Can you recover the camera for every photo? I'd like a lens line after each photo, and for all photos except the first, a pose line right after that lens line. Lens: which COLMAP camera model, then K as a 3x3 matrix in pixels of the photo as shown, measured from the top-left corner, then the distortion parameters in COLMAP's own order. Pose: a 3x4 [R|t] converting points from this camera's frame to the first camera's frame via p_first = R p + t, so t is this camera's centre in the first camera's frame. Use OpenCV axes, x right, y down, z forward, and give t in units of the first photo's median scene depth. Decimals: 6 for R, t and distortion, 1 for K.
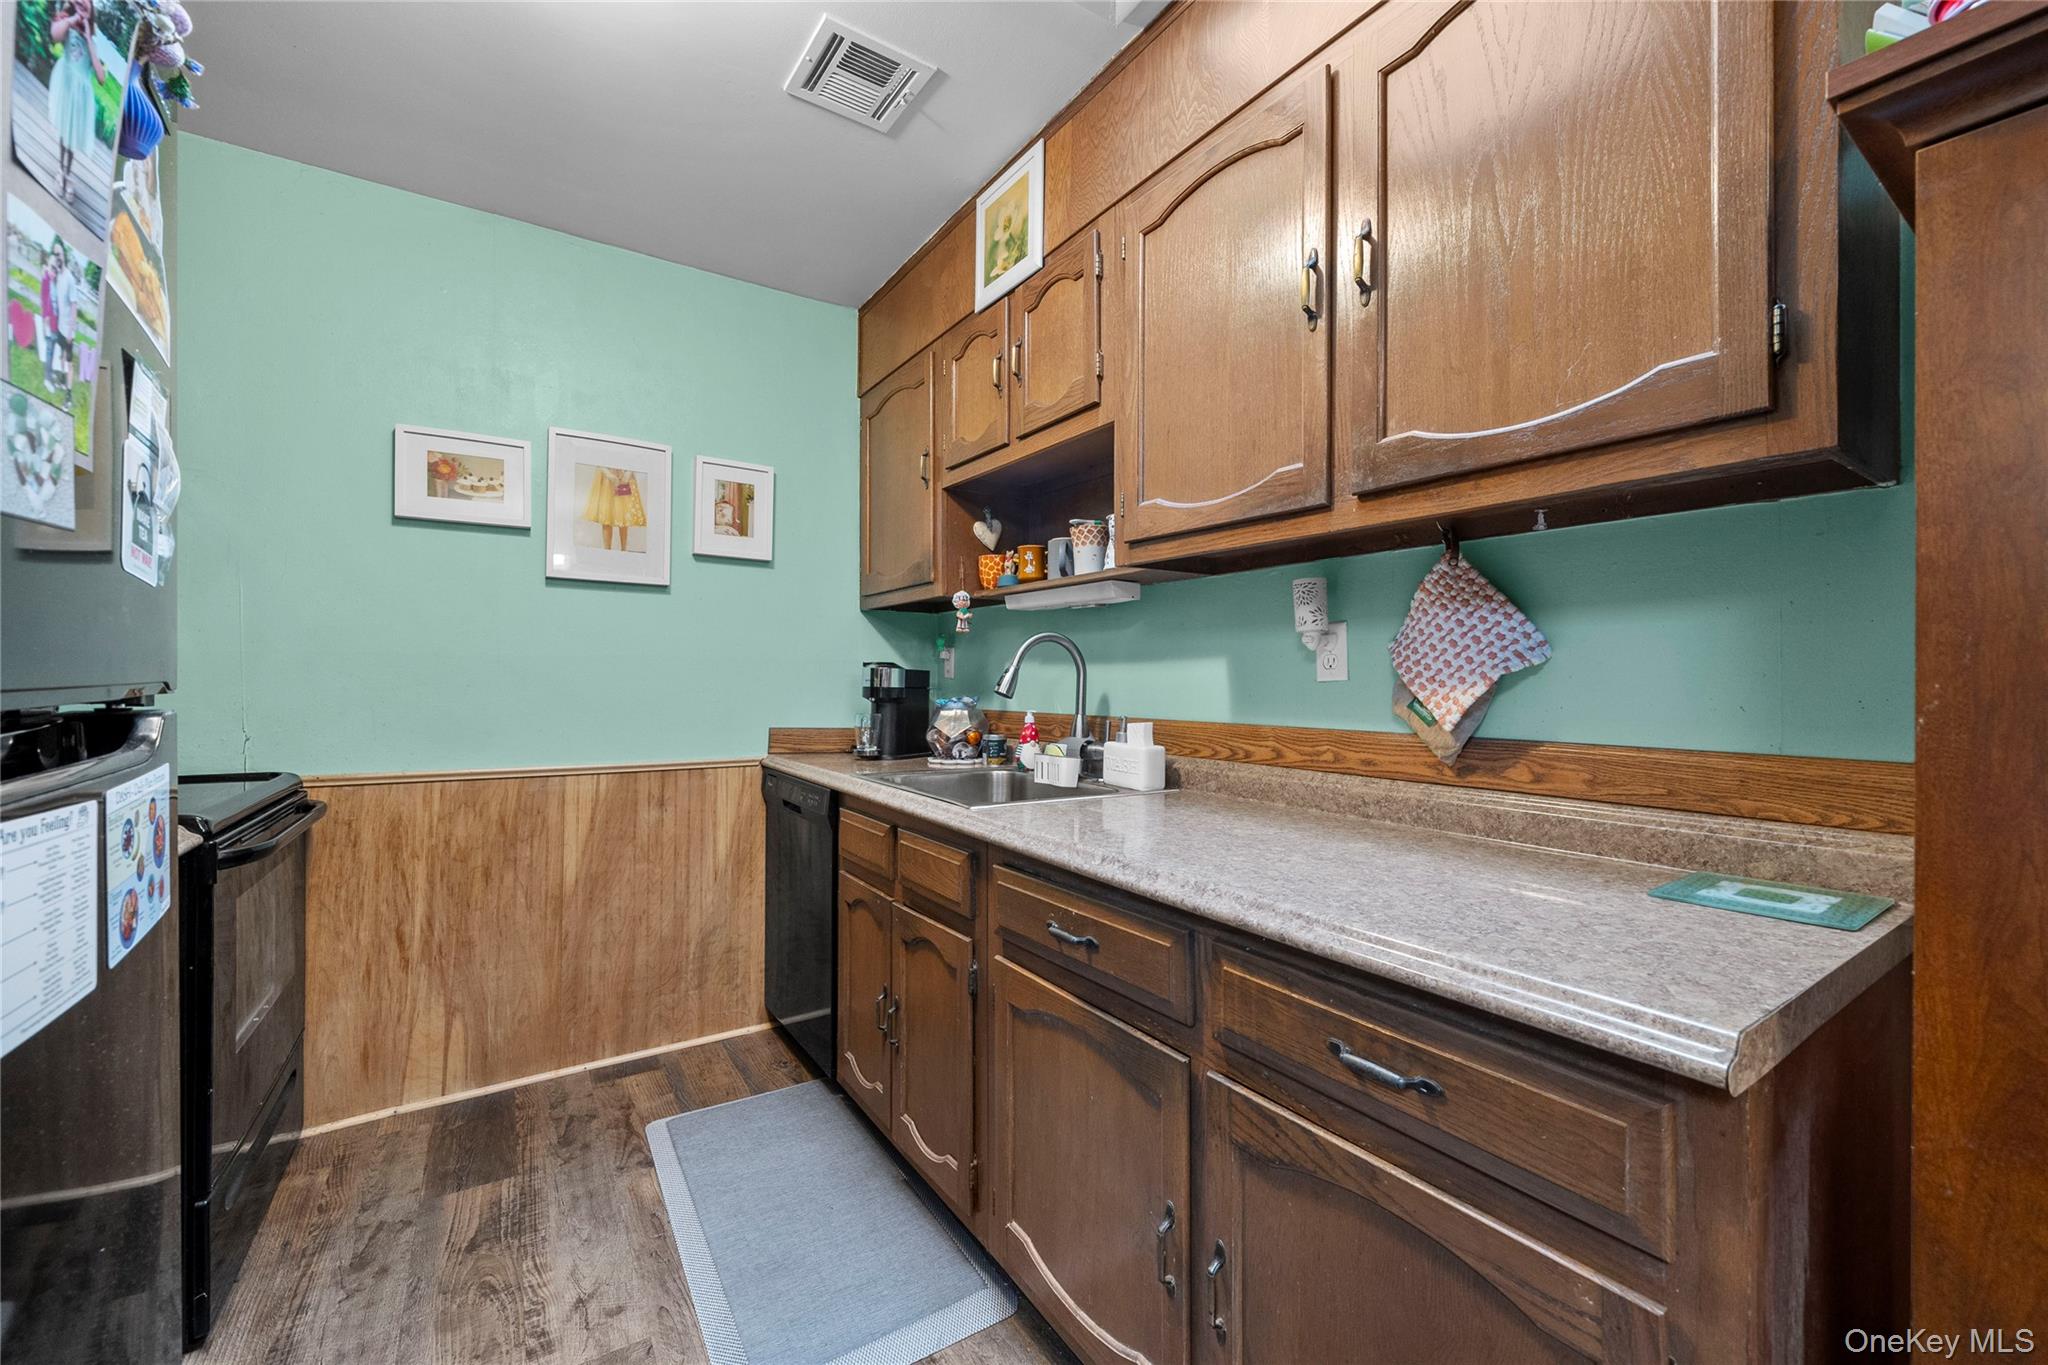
lens RADIAL K [[814.1, 0, 1026.9], [0, 814.1, 672.4], [0, 0, 1]] dist [-0.001103, -0.000028]
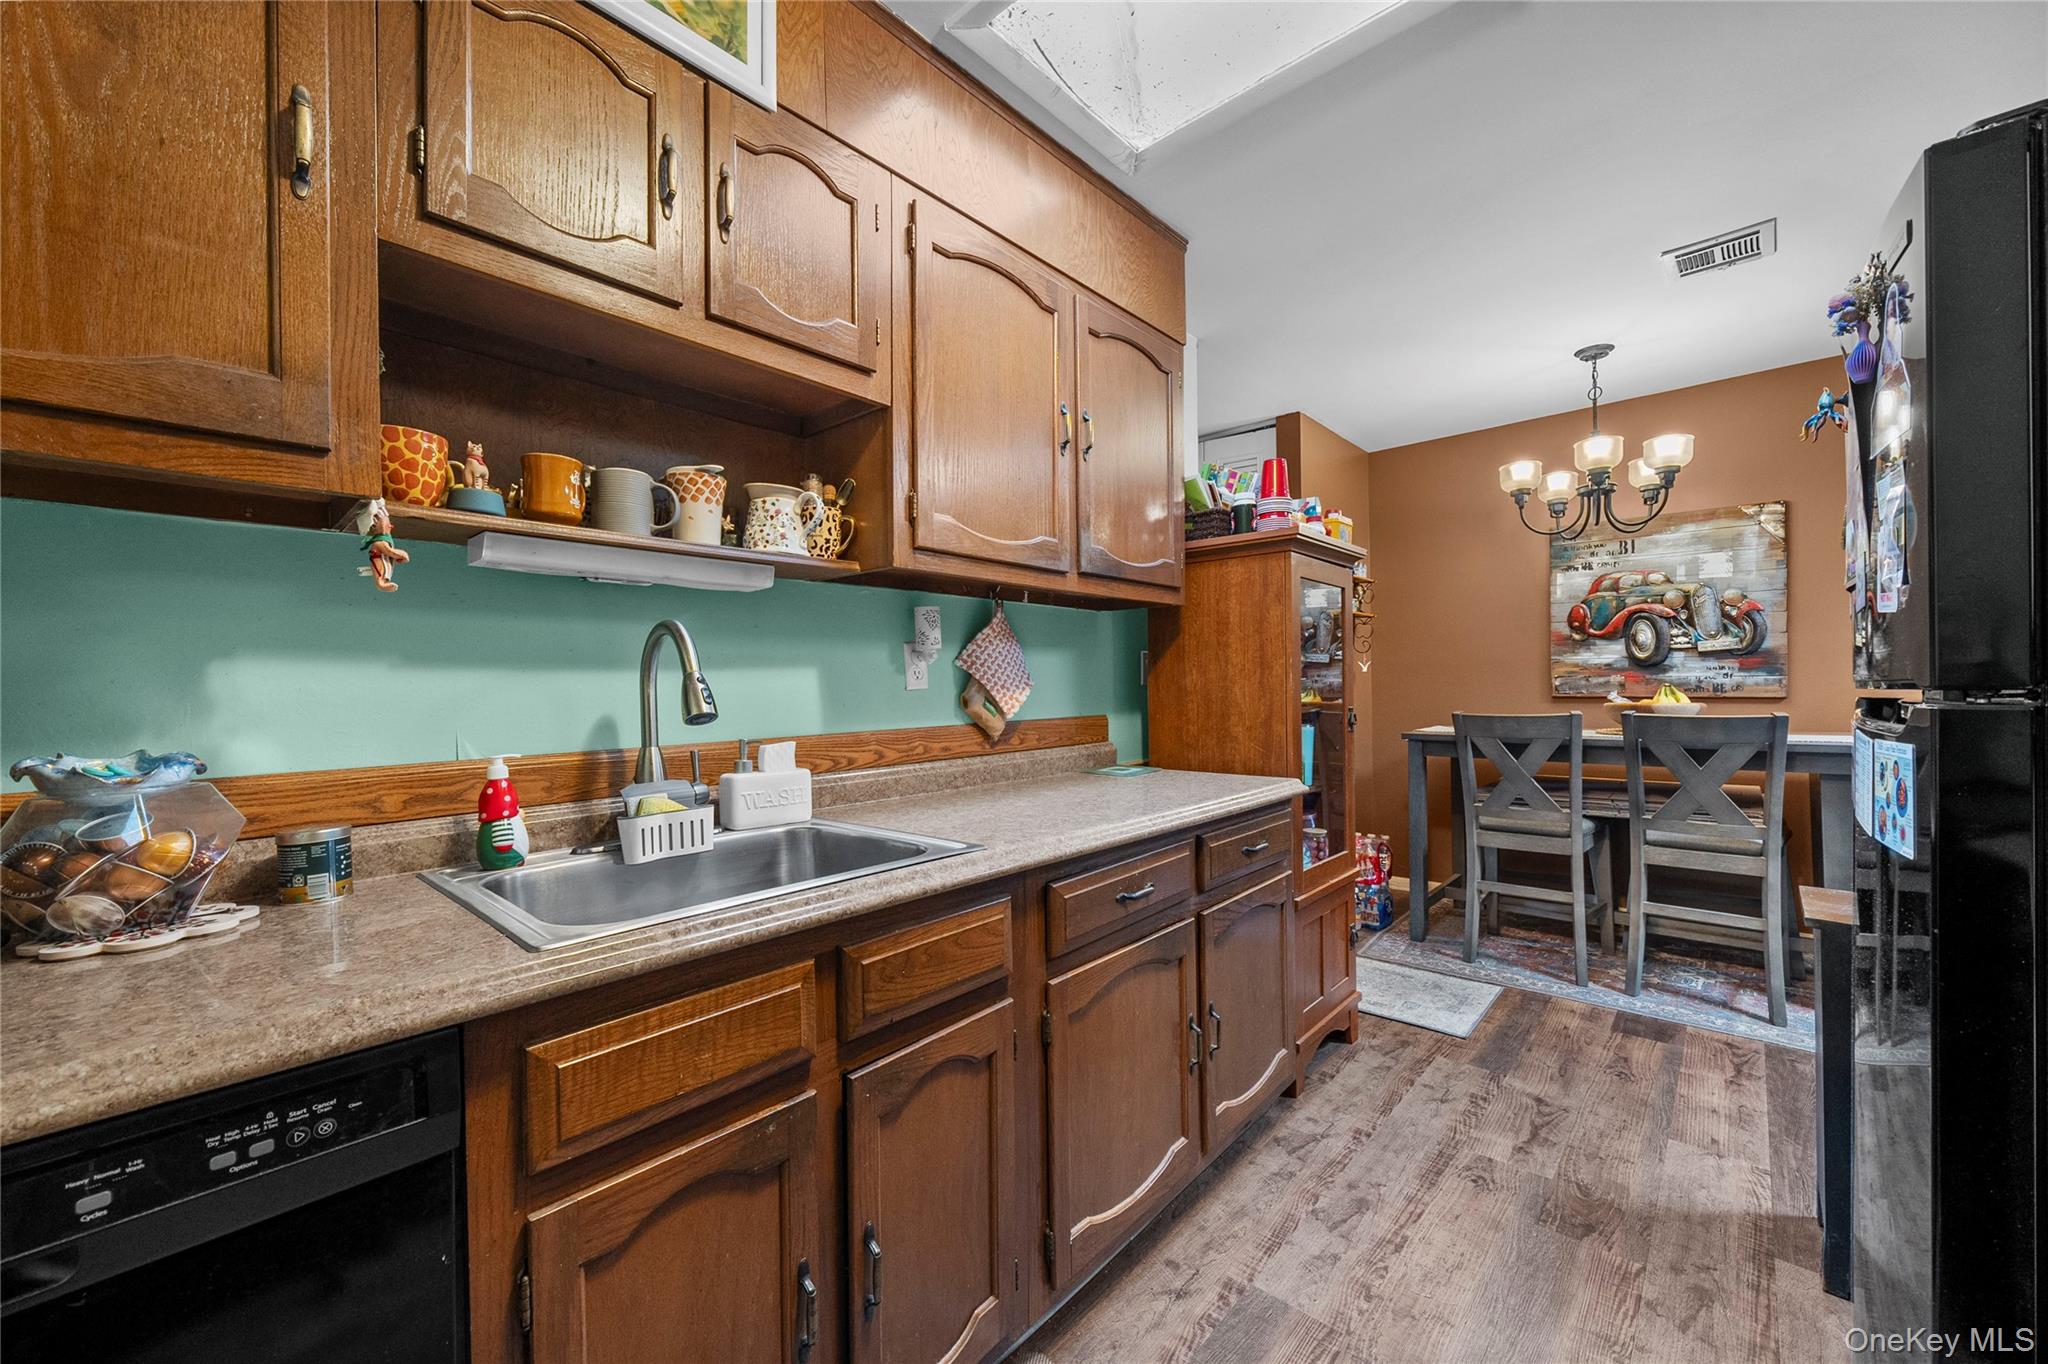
lens RADIAL K [[758.7, 0, 1020.1], [0, 758.7, 685.9], [0, 0, 1]] dist [-0.000525, -0.000224]
pose [[-0.231809, -0.000450, 0.972761, -0.749672], [0.007680, 0.999968, 0.002293, 0.003631], [-0.972731, 0.008003, -0.231798, 1.051875]]
